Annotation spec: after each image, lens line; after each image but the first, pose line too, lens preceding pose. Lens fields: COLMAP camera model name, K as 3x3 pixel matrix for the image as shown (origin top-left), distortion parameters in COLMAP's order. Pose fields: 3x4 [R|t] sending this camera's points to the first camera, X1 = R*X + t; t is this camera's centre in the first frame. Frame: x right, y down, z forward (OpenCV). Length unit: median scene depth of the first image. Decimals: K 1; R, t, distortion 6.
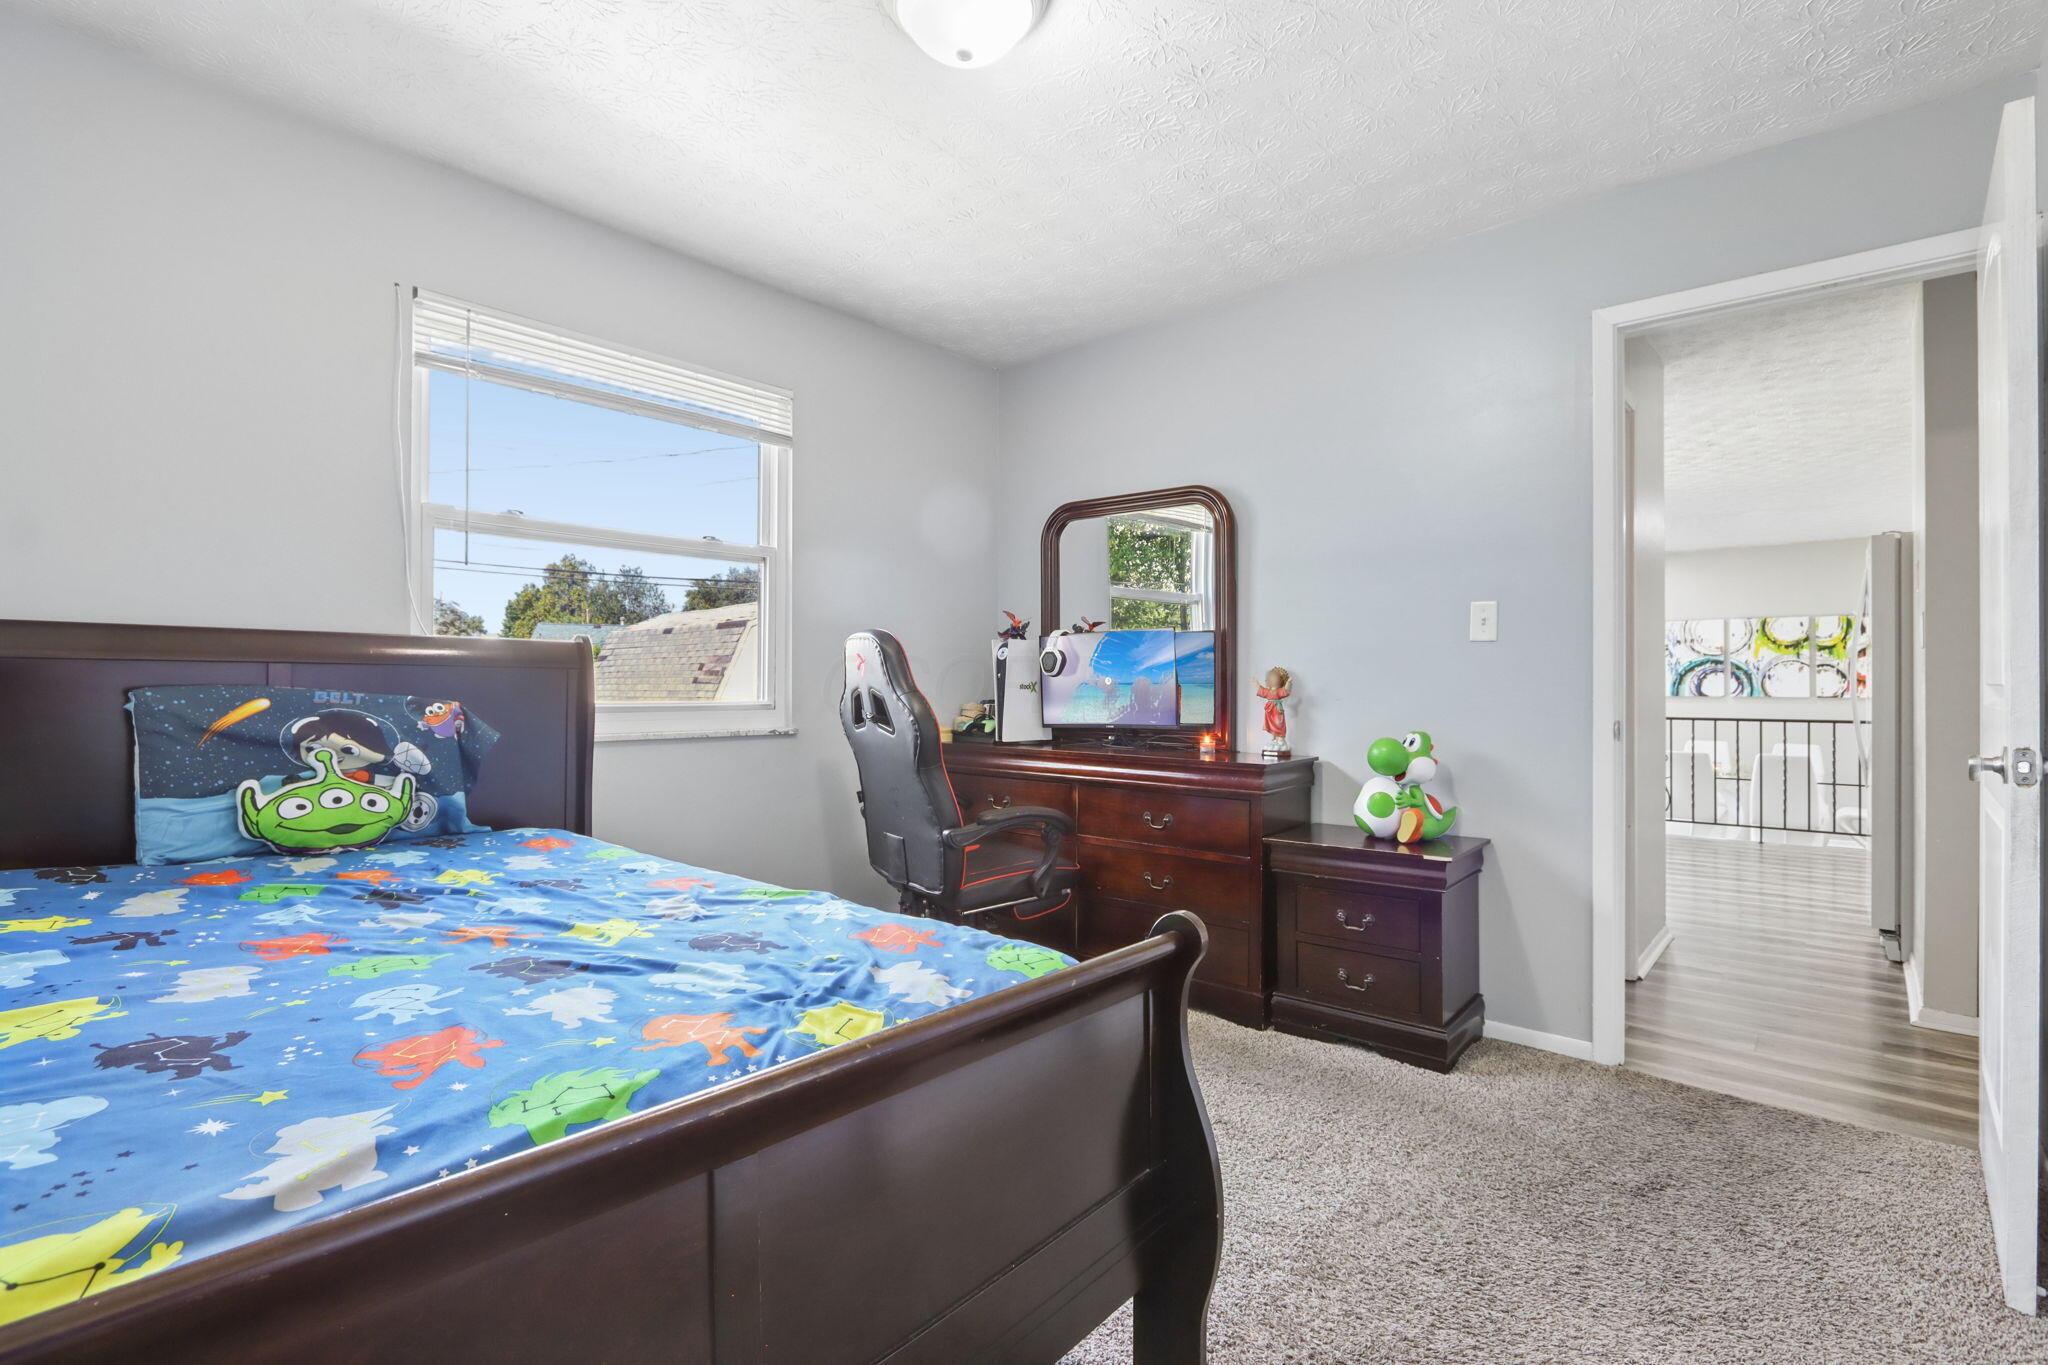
lens RADIAL K [[945.0, 0, 1016.0], [0, 945.0, 679.0], [0, 0, 1]] dist [-0.014825, 0.000764]
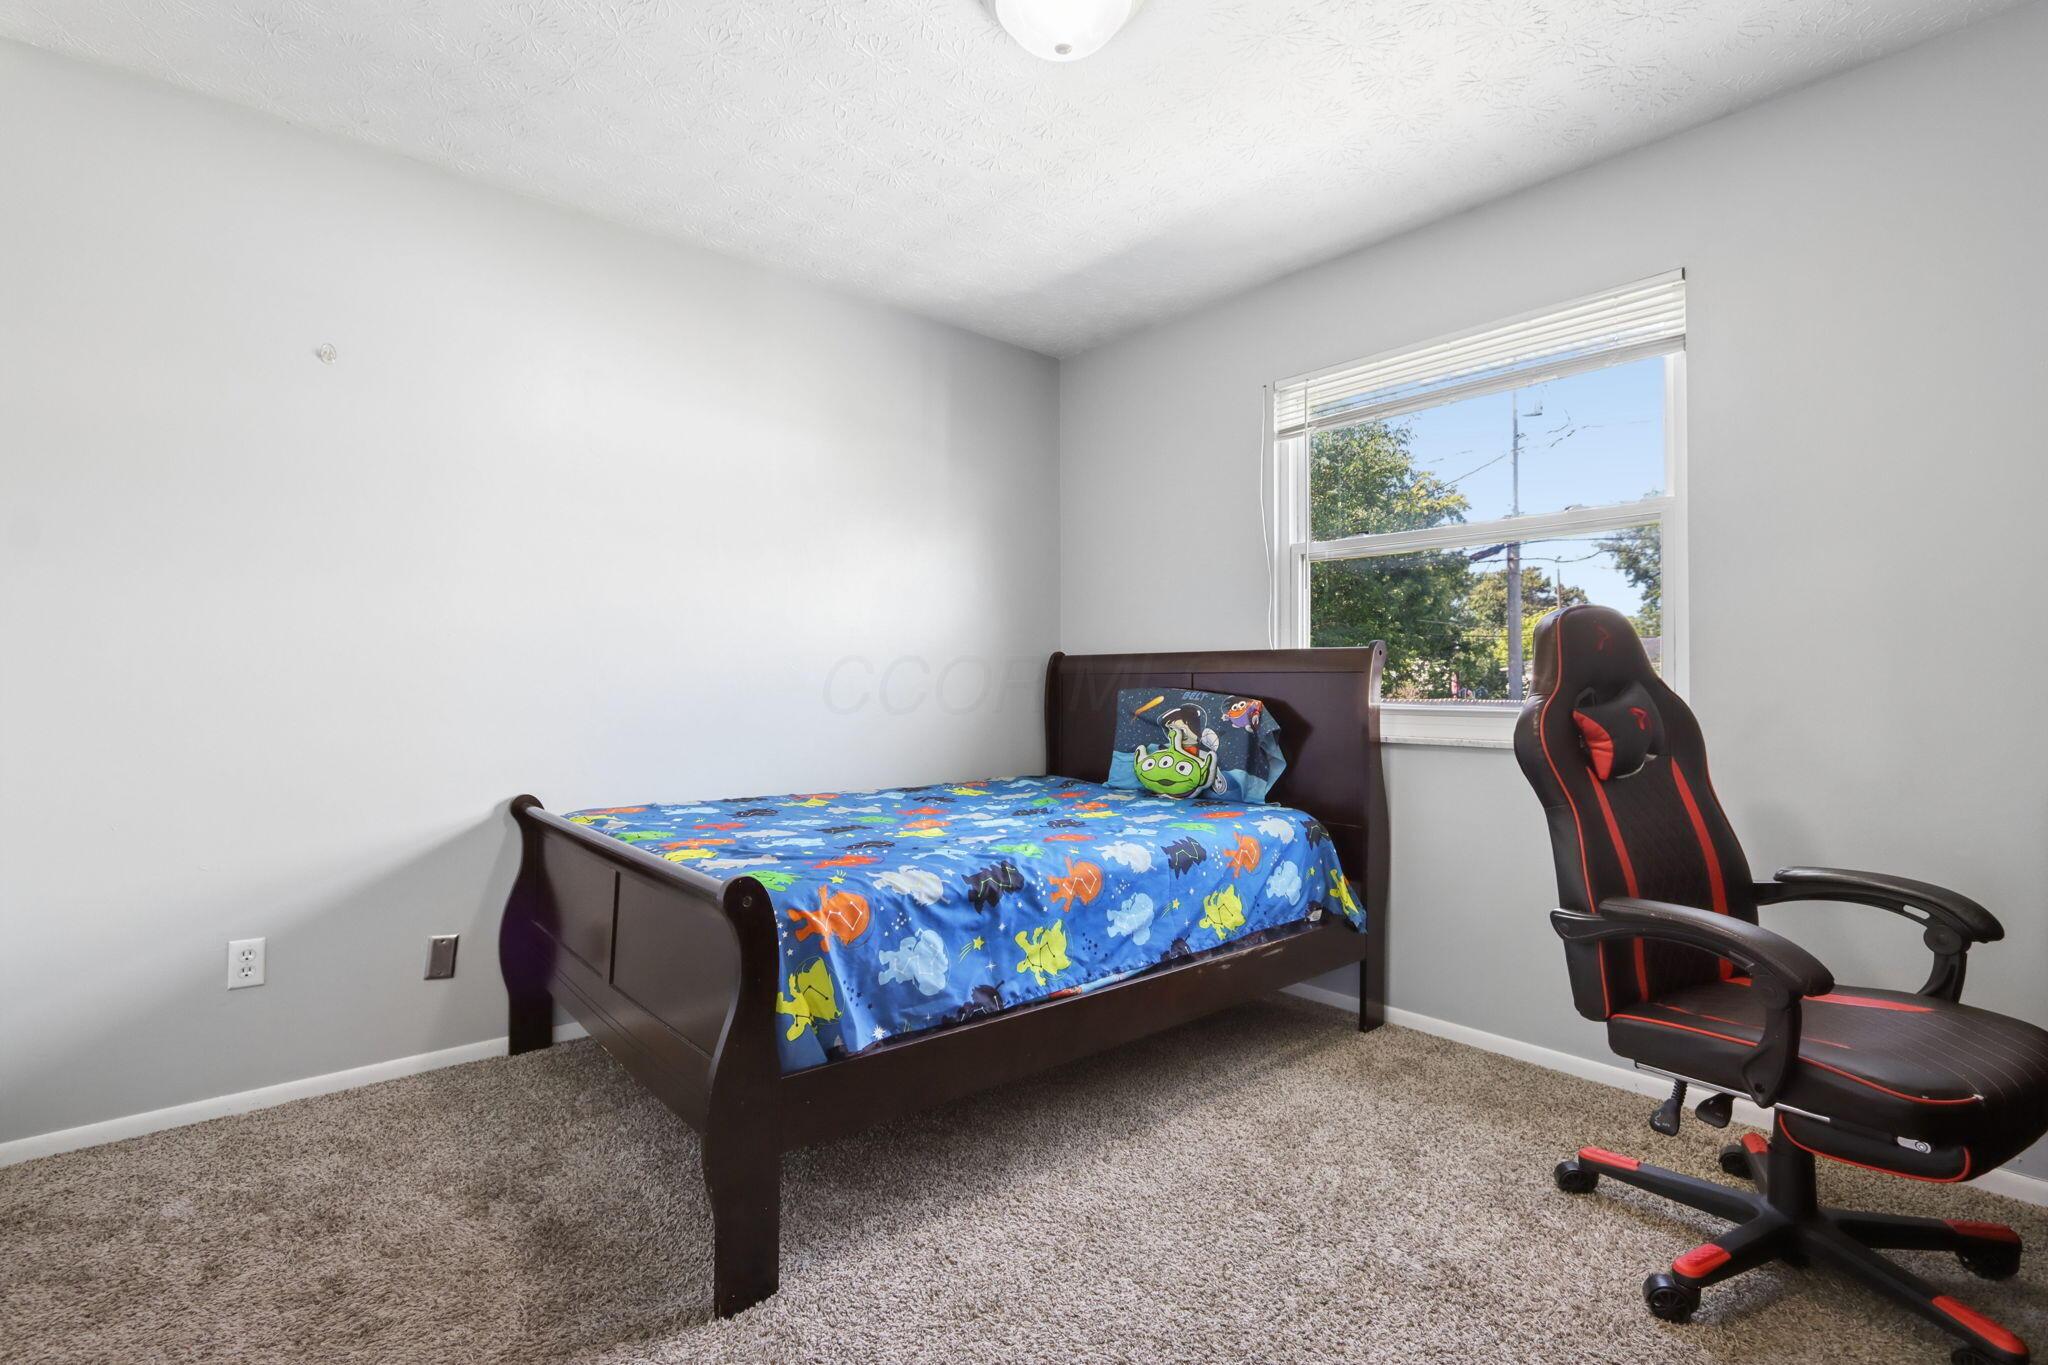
lens RADIAL K [[945.0, 0, 1016.0], [0, 945.0, 679.0], [0, 0, 1]] dist [-0.014825, 0.000764]
pose [[-0.135393, -0.012918, -0.990708, 0.786392], [0.002291, 0.999908, -0.013351, 0.012149], [0.990789, -0.004078, -0.135351, 0.920394]]
